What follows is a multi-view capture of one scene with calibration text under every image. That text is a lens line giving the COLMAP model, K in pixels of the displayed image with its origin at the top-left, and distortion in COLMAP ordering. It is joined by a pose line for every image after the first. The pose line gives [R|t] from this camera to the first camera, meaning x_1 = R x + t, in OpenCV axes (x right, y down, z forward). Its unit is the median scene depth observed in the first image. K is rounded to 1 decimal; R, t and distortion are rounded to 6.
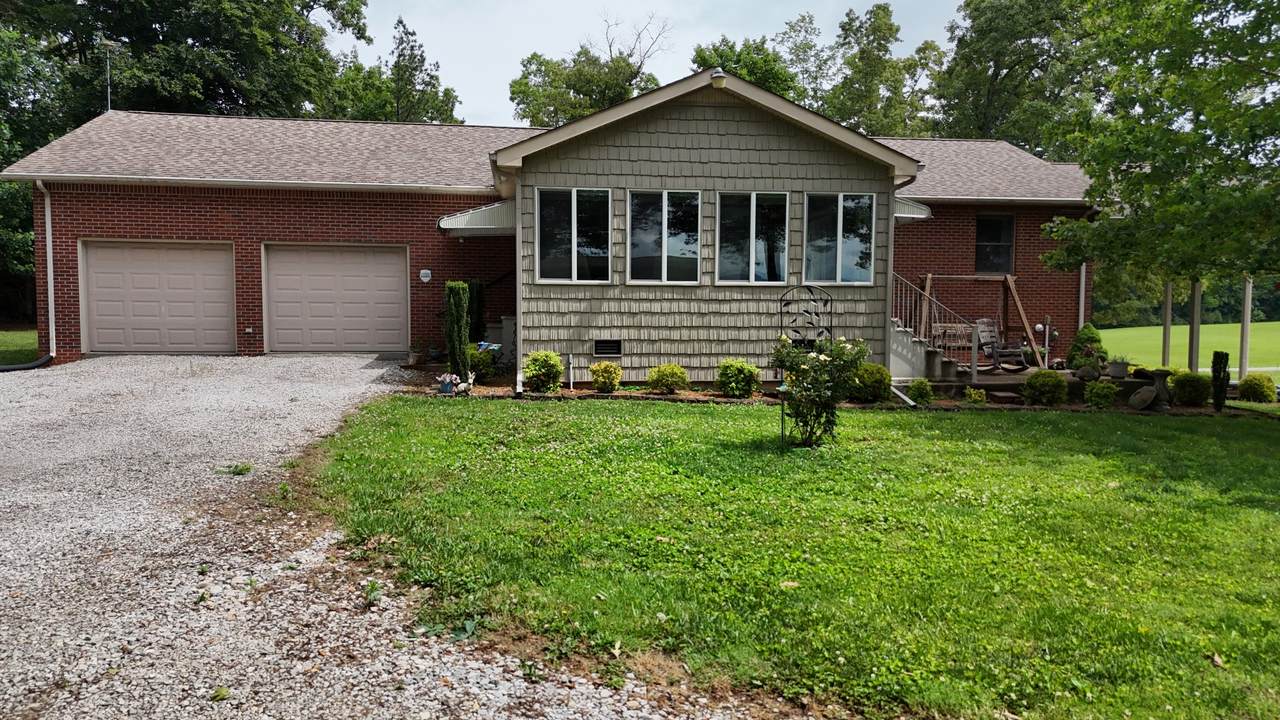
lens RADIAL K [[922.5, 0, 646.8], [0, 922.5, 352.2], [0, 0, 1]] dist [0.029140, -0.005020]
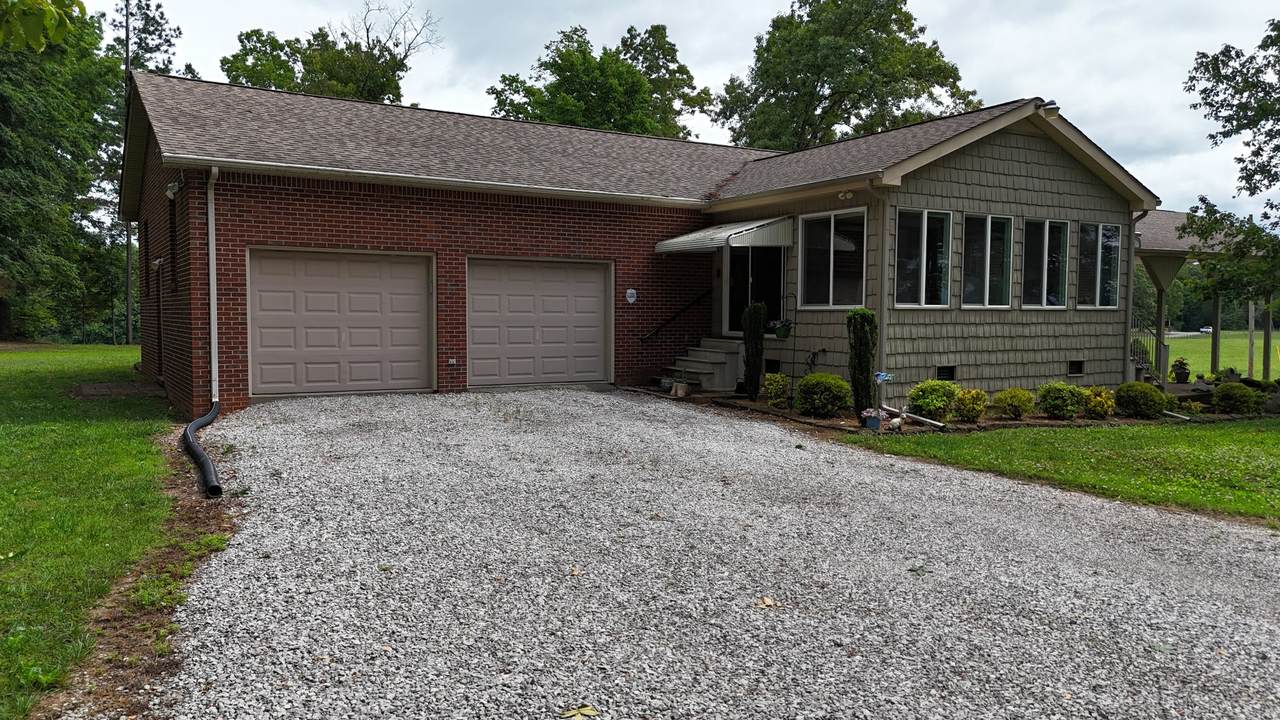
lens RADIAL K [[922.5, 0, 642.2], [0, 922.5, 371.0], [0, 0, 1]] dist [0.029140, -0.005020]
pose [[0.919271, -0.028221, 0.392612, -0.605031], [0.022922, 0.999572, 0.018179, -0.027016], [-0.392957, -0.007712, 0.919524, 0.181622]]
